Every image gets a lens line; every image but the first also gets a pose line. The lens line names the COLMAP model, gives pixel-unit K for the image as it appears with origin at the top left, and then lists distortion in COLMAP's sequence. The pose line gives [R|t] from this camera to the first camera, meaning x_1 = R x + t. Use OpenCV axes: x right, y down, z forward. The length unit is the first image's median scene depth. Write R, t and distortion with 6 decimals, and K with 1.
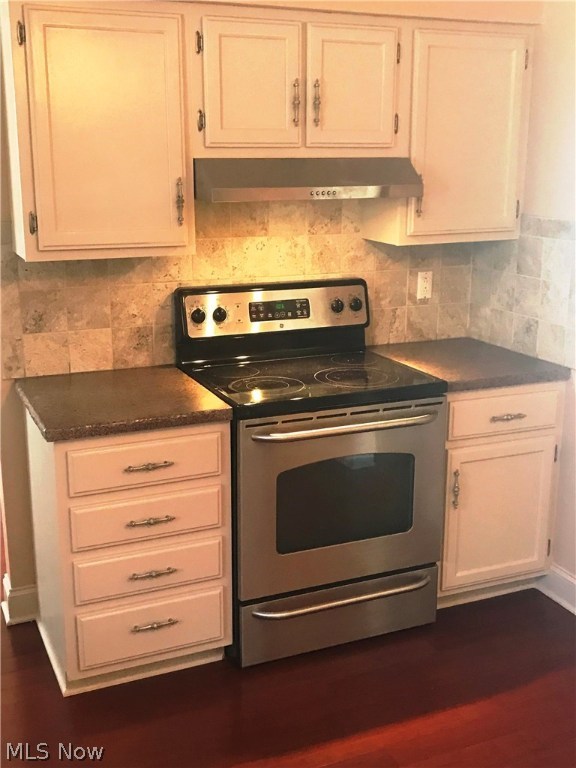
lens RADIAL K [[921.4, 0, 287.1], [0, 921.4, 377.8], [0, 0, 1]] dist [0.088596, 0.000000]
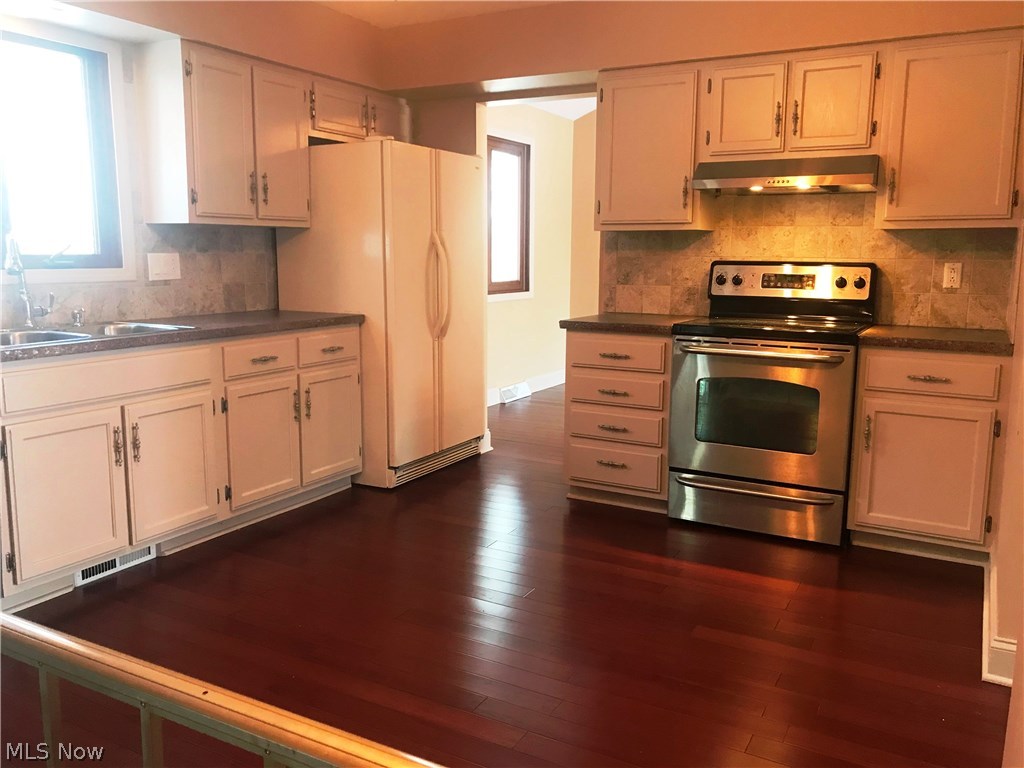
lens RADIAL K [[842.6, 0, 506.5], [0, 842.6, 379.9], [0, 0, 1]] dist [0.016317, -0.019546]
pose [[0.606601, 0.122276, -0.785547, 0.706668], [-0.198180, 0.980166, -0.000465, 0.141908], [0.769909, 0.155962, 0.618802, -0.010836]]
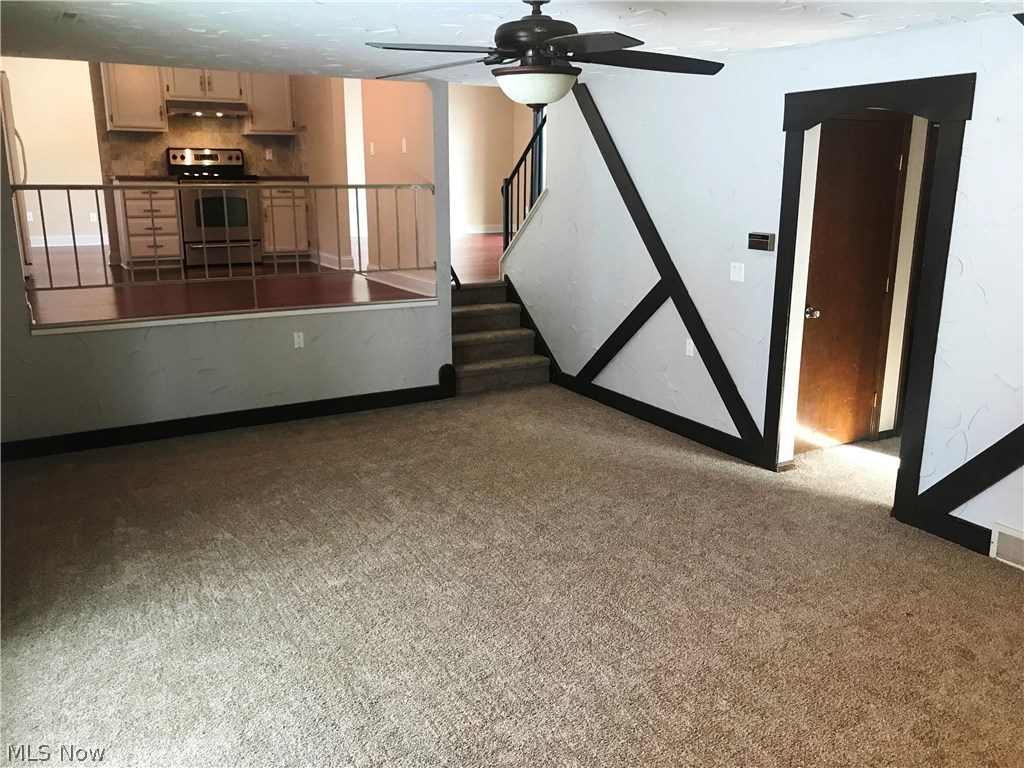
lens RADIAL K [[842.6, 0, 509.0], [0, 842.6, 374.1], [0, 0, 1]] dist [0.016317, -0.019546]
pose [[0.994339, -0.024057, 0.103499, 0.643551], [0.025276, 0.999626, -0.010486, 0.656207], [-0.103208, 0.013042, 0.994574, -1.707006]]
